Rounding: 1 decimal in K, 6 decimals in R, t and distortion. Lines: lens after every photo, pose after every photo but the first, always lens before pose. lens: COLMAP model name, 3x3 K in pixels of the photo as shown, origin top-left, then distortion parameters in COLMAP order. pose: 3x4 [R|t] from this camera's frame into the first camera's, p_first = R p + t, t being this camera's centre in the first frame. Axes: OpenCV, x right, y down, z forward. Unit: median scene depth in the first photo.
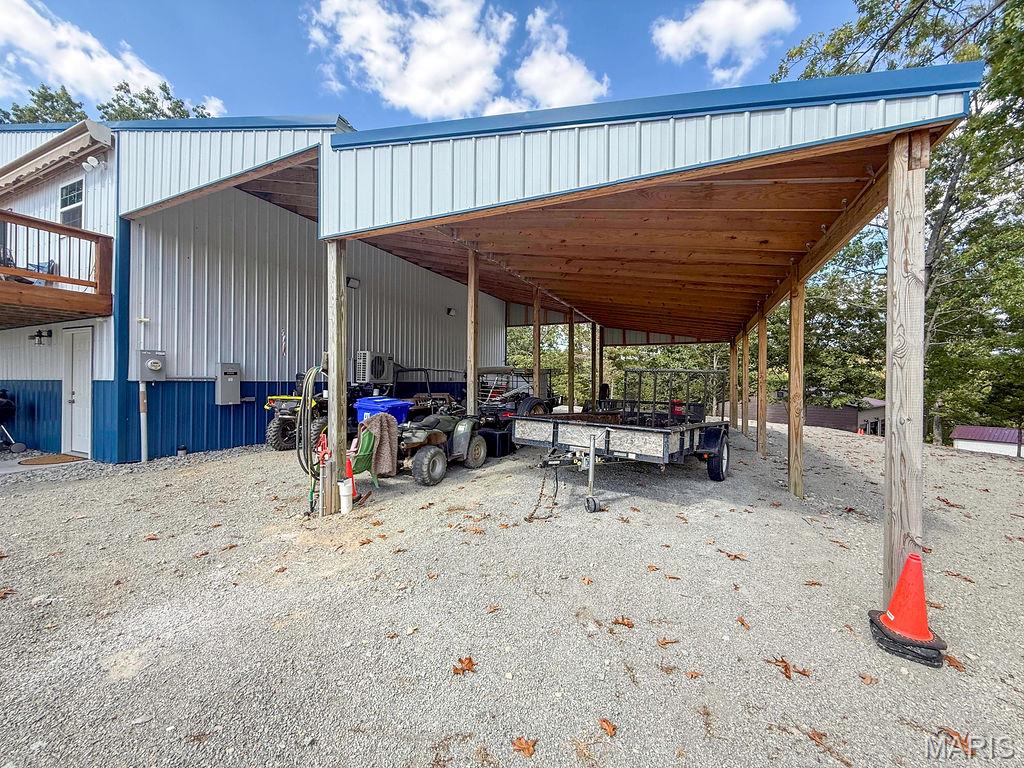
lens RADIAL K [[413.1, 0, 510.6], [0, 413.1, 382.3], [0, 0, 1]] dist [0.001047, -0.000607]
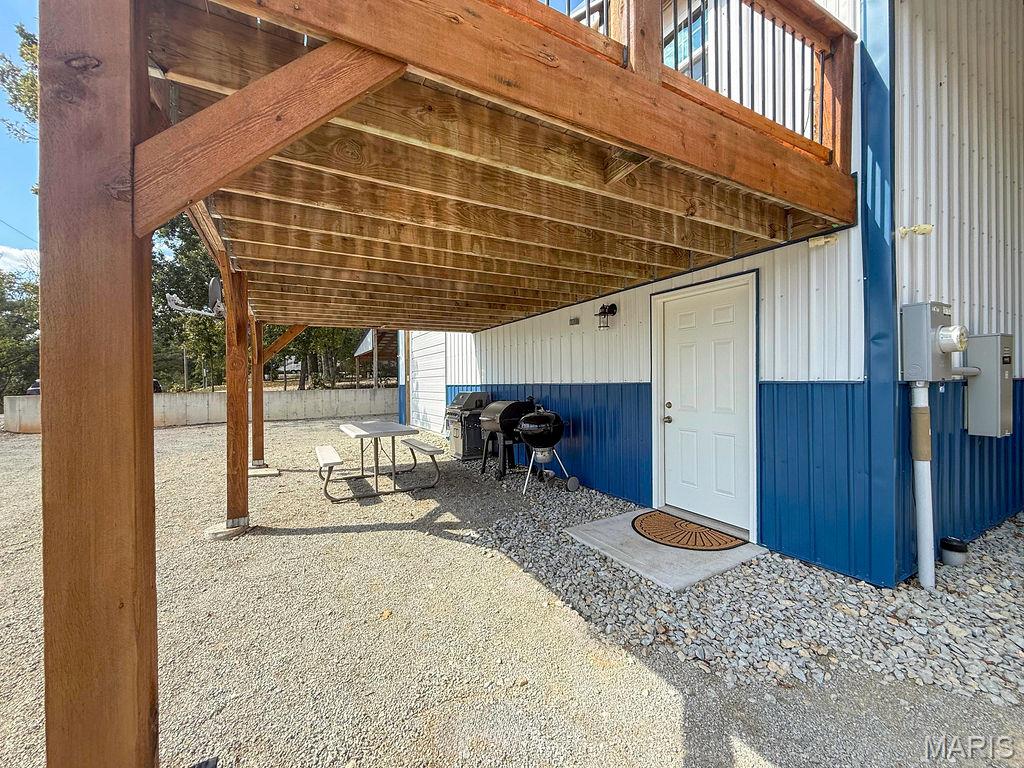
lens RADIAL K [[413.1, 0, 512.0], [0, 413.1, 384.2], [0, 0, 1]] dist [0.001047, -0.000607]
pose [[0.803580, -0.010138, -0.595111, -0.900026], [0.010917, 0.999938, -0.002293, -0.003822], [0.595097, -0.004654, 0.803640, 0.413351]]
